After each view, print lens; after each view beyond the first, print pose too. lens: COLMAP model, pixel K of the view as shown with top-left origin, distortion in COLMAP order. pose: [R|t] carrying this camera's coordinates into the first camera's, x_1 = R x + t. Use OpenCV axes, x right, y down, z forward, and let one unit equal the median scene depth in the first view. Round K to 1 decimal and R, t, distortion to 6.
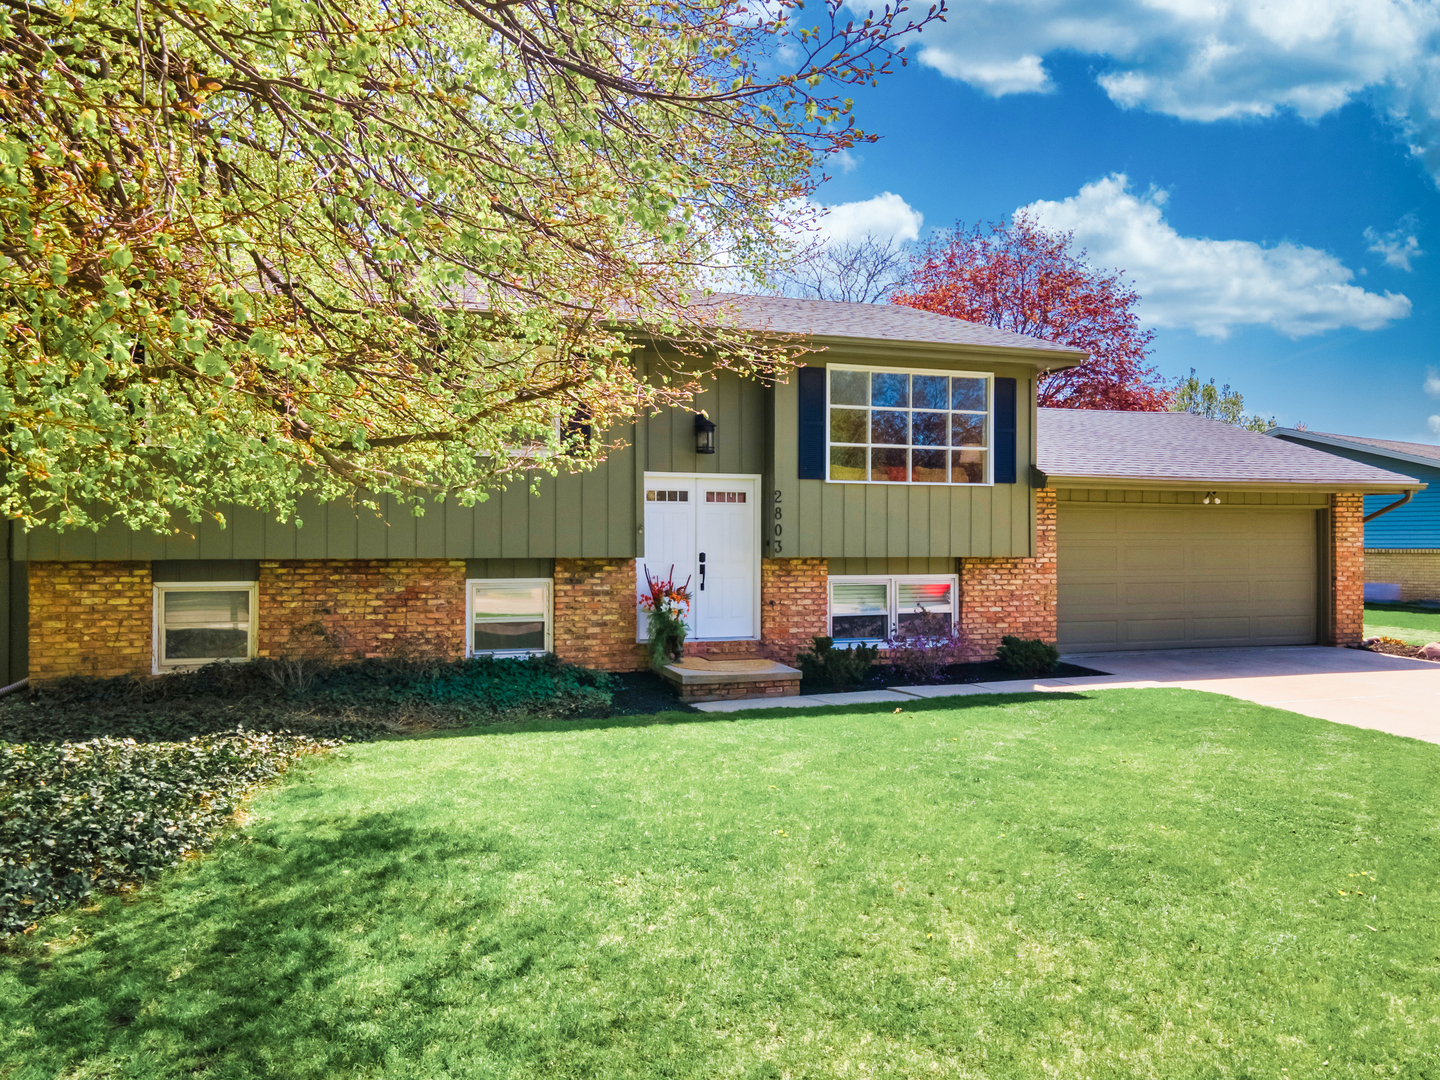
lens RADIAL K [[1009.3, 0, 714.0], [0, 1009.3, 540.0], [0, 0, 1]] dist [0.028418, 0.017189]
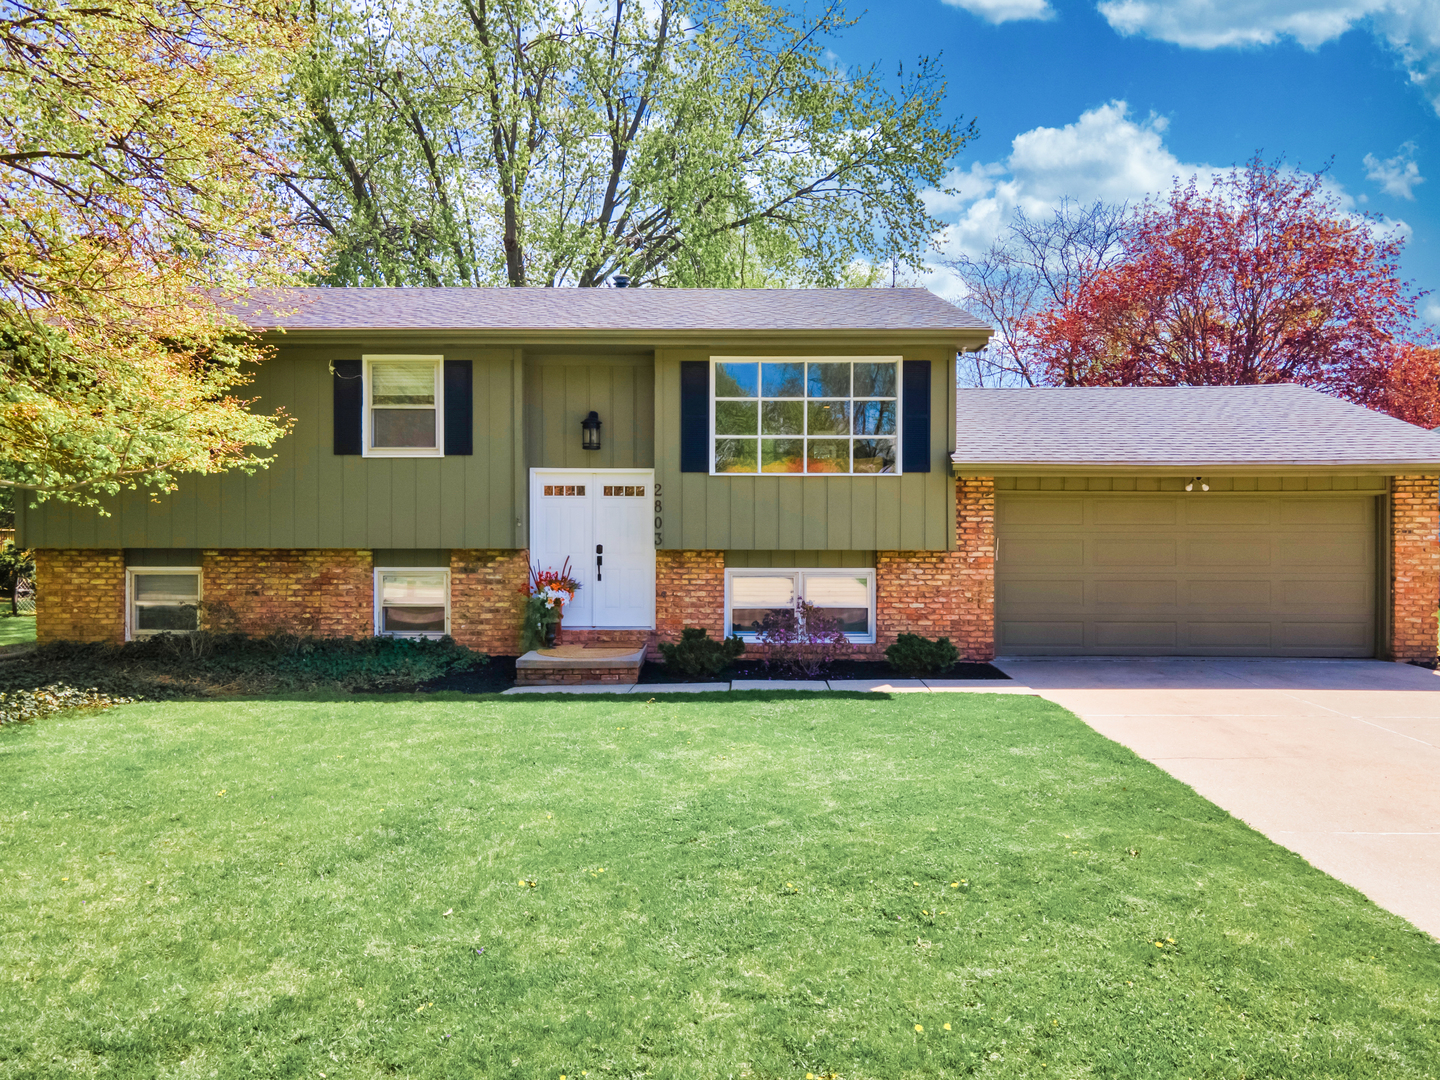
lens RADIAL K [[1009.3, 0, 707.7], [0, 1009.3, 540.0], [0, 0, 1]] dist [0.028418, 0.017189]
pose [[0.948597, 0.002602, -0.316477, 0.425055], [-0.000179, 0.999970, 0.007685, -0.000182], [0.316488, -0.007234, 0.948569, 0.045884]]
